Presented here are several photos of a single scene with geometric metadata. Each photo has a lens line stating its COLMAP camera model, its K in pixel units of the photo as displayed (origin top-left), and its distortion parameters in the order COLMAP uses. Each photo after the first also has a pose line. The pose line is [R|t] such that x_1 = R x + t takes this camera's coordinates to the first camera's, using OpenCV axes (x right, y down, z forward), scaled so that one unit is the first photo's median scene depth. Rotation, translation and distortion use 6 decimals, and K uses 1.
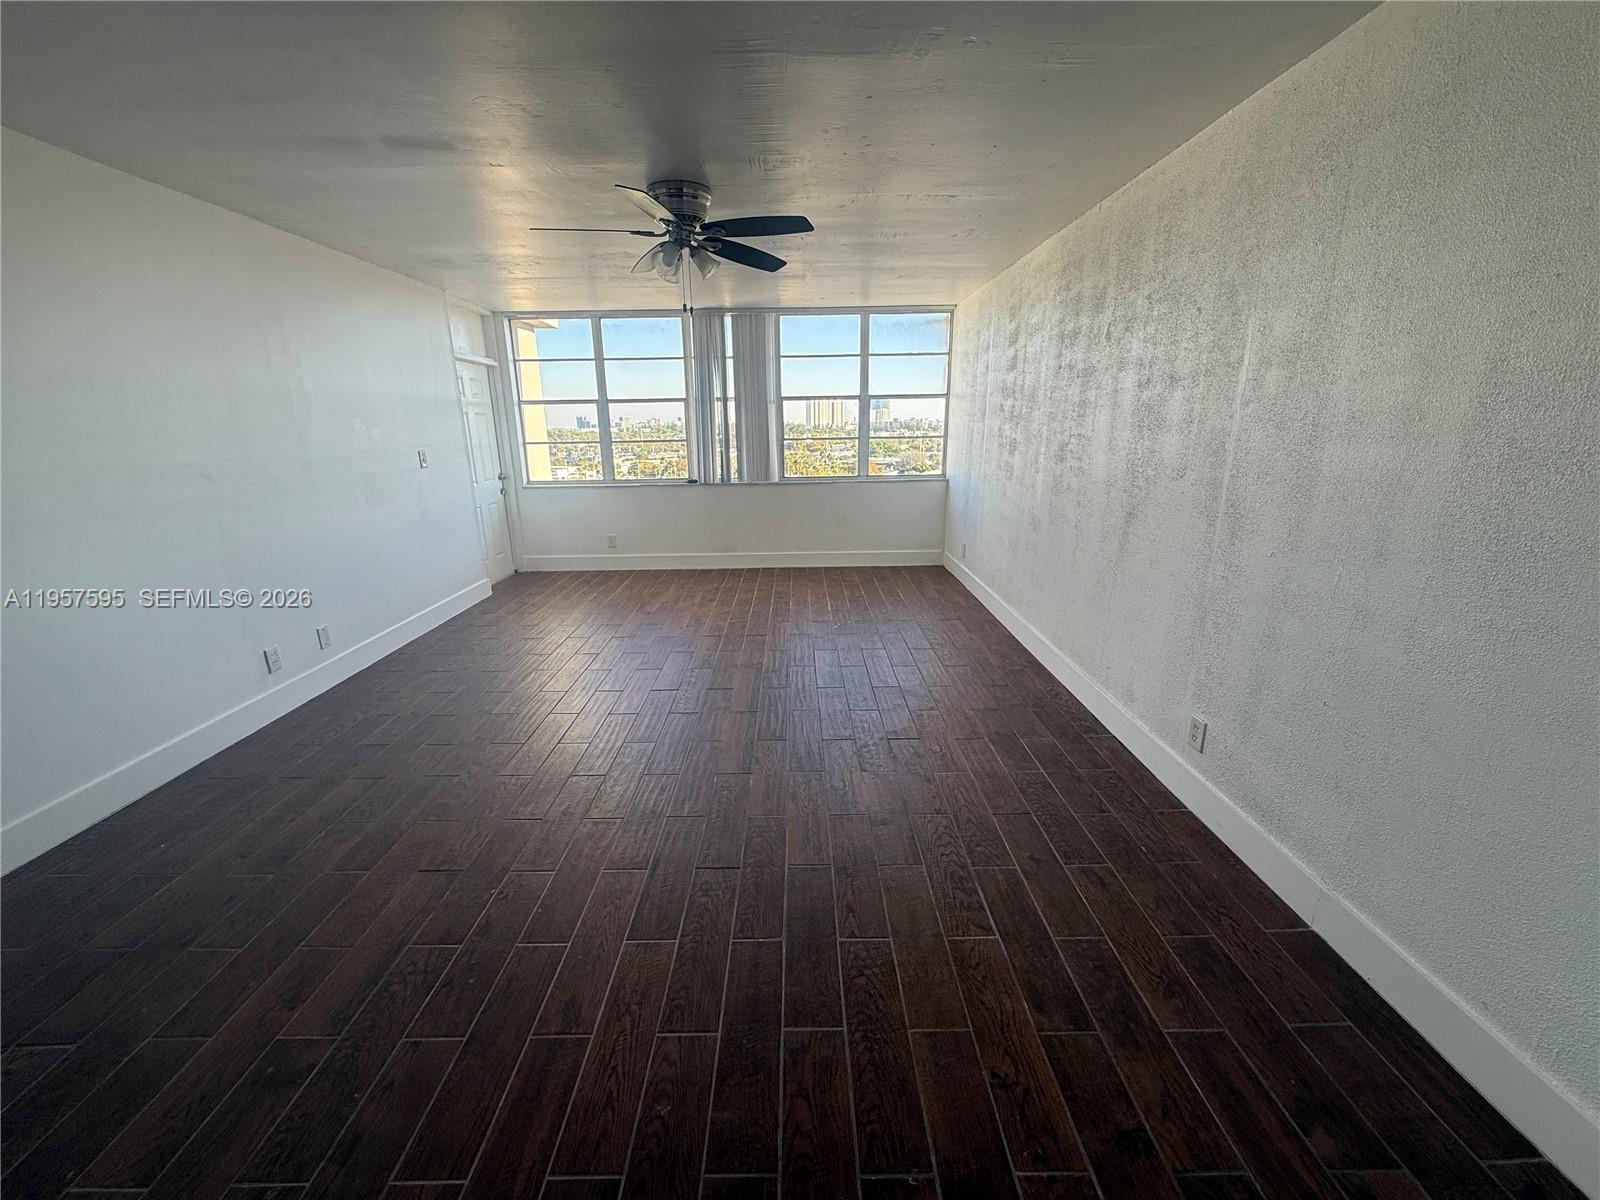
lens RADIAL K [[647.3, 0, 788.9], [0, 647.3, 606.2], [0, 0, 1]] dist [-0.002343, -0.000328]
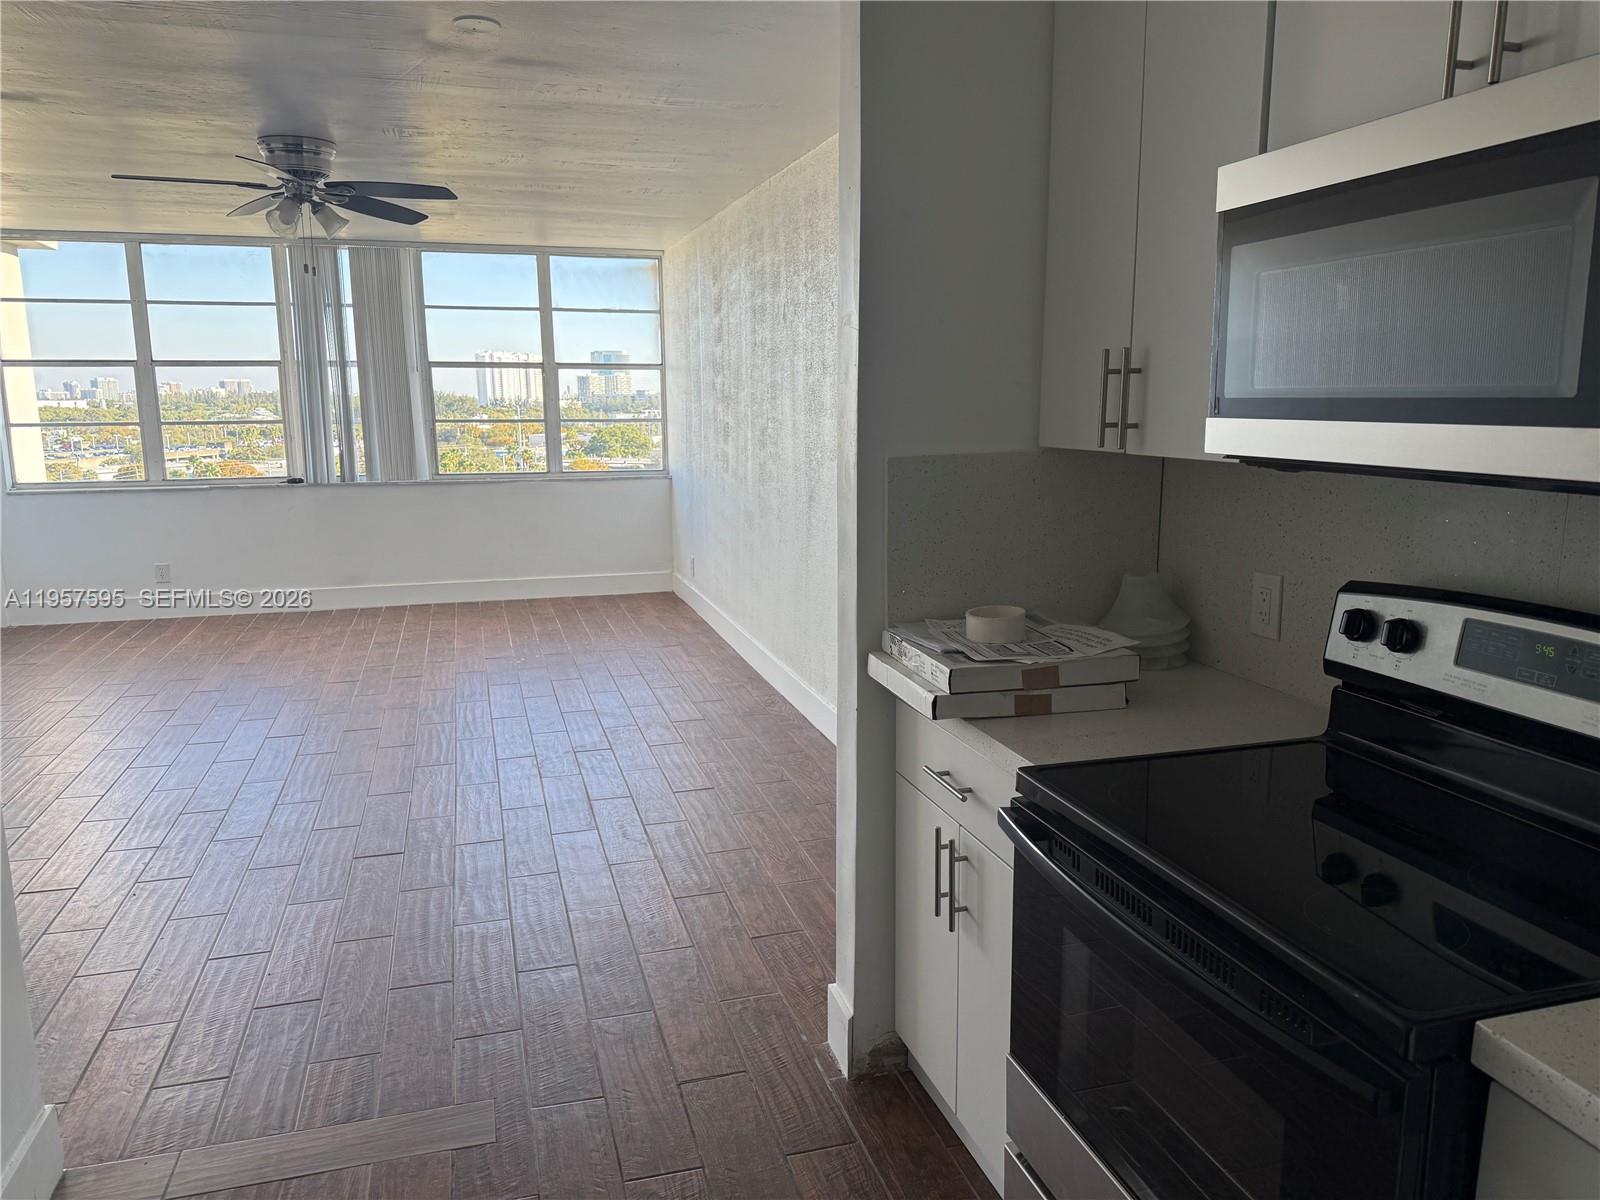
lens RADIAL K [[1150.2, 0, 800.0], [0, 1150.2, 600.0], [0, 0, 1]] dist [0.178188, -0.333388]
pose [[0.957943, -0.040788, 0.284043, 0.003269], [0.069799, 0.993238, -0.092771, 0.093161], [-0.278339, 0.108696, 0.954313, -0.348751]]
